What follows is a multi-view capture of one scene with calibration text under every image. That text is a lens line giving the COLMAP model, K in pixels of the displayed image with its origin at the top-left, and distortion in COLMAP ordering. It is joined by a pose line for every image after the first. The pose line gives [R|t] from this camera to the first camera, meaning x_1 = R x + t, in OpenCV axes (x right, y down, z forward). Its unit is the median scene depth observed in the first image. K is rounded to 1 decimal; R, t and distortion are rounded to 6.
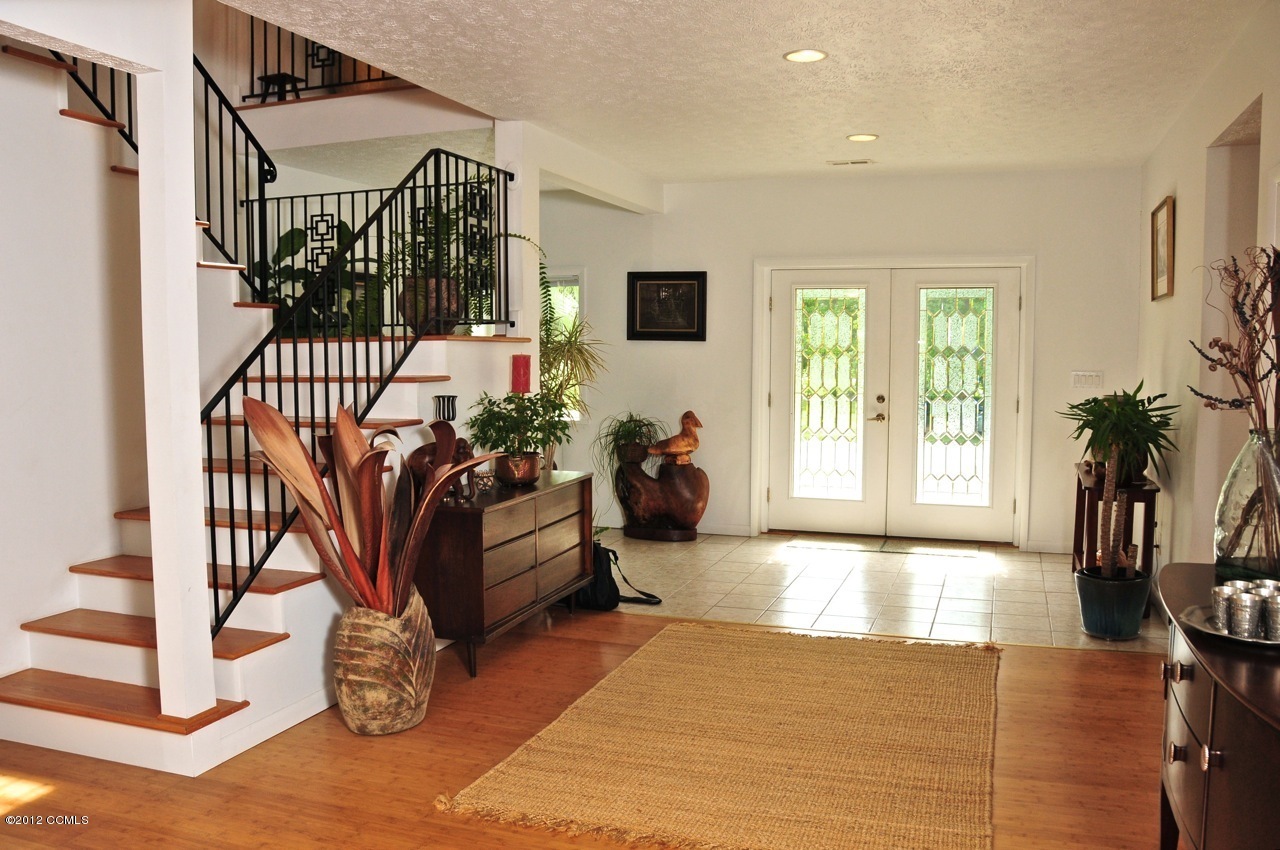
lens RADIAL K [[1058.7, 0, 636.8], [0, 1058.7, 439.8], [0, 0, 1]] dist [-0.140032, 0.120540]
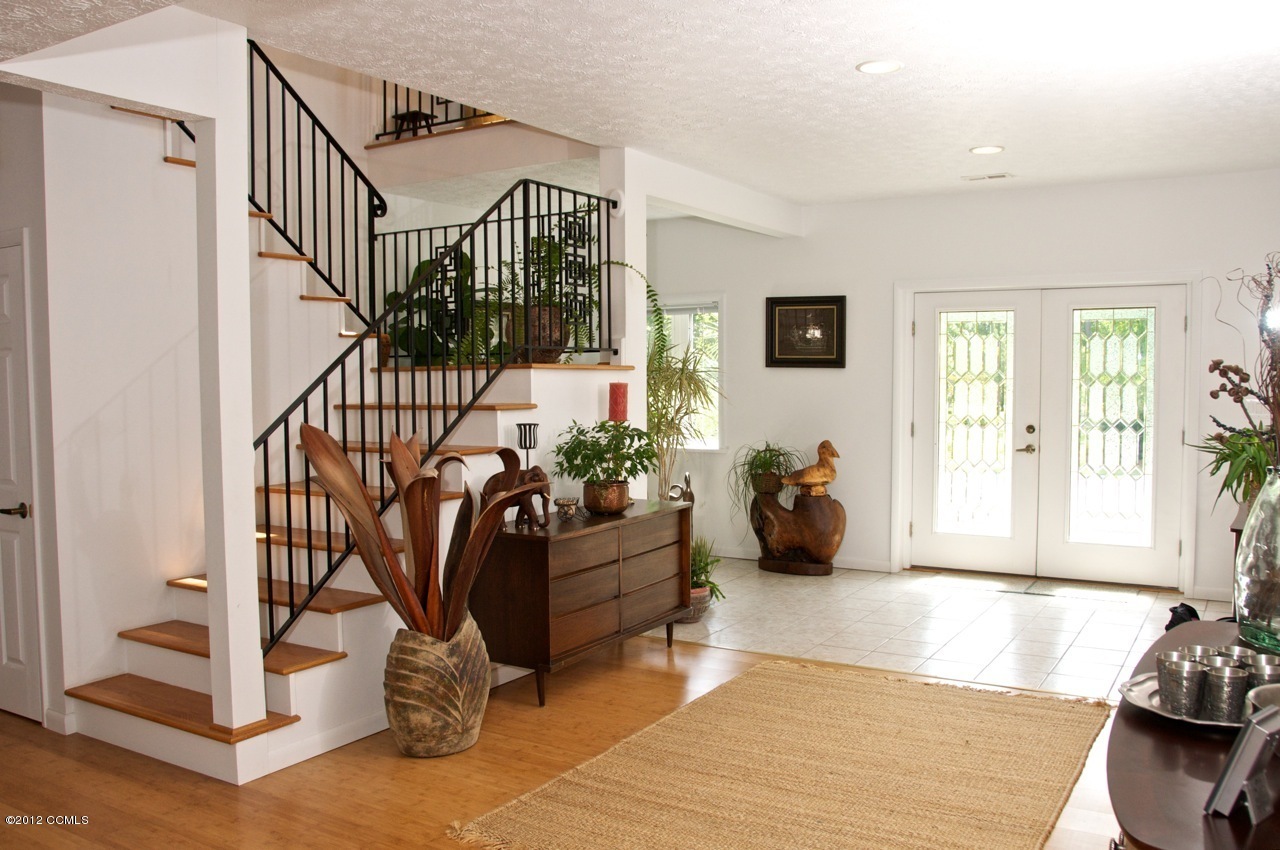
lens RADIAL K [[1069.9, 0, 640.4], [0, 1069.9, 443.6], [0, 0, 1]] dist [-0.129686, 0.117538]
pose [[0.978695, 0.008617, -0.205138, 0.127199], [-0.013251, 0.999687, -0.021229, -0.002269], [0.204891, 0.023495, 0.978503, 0.022796]]
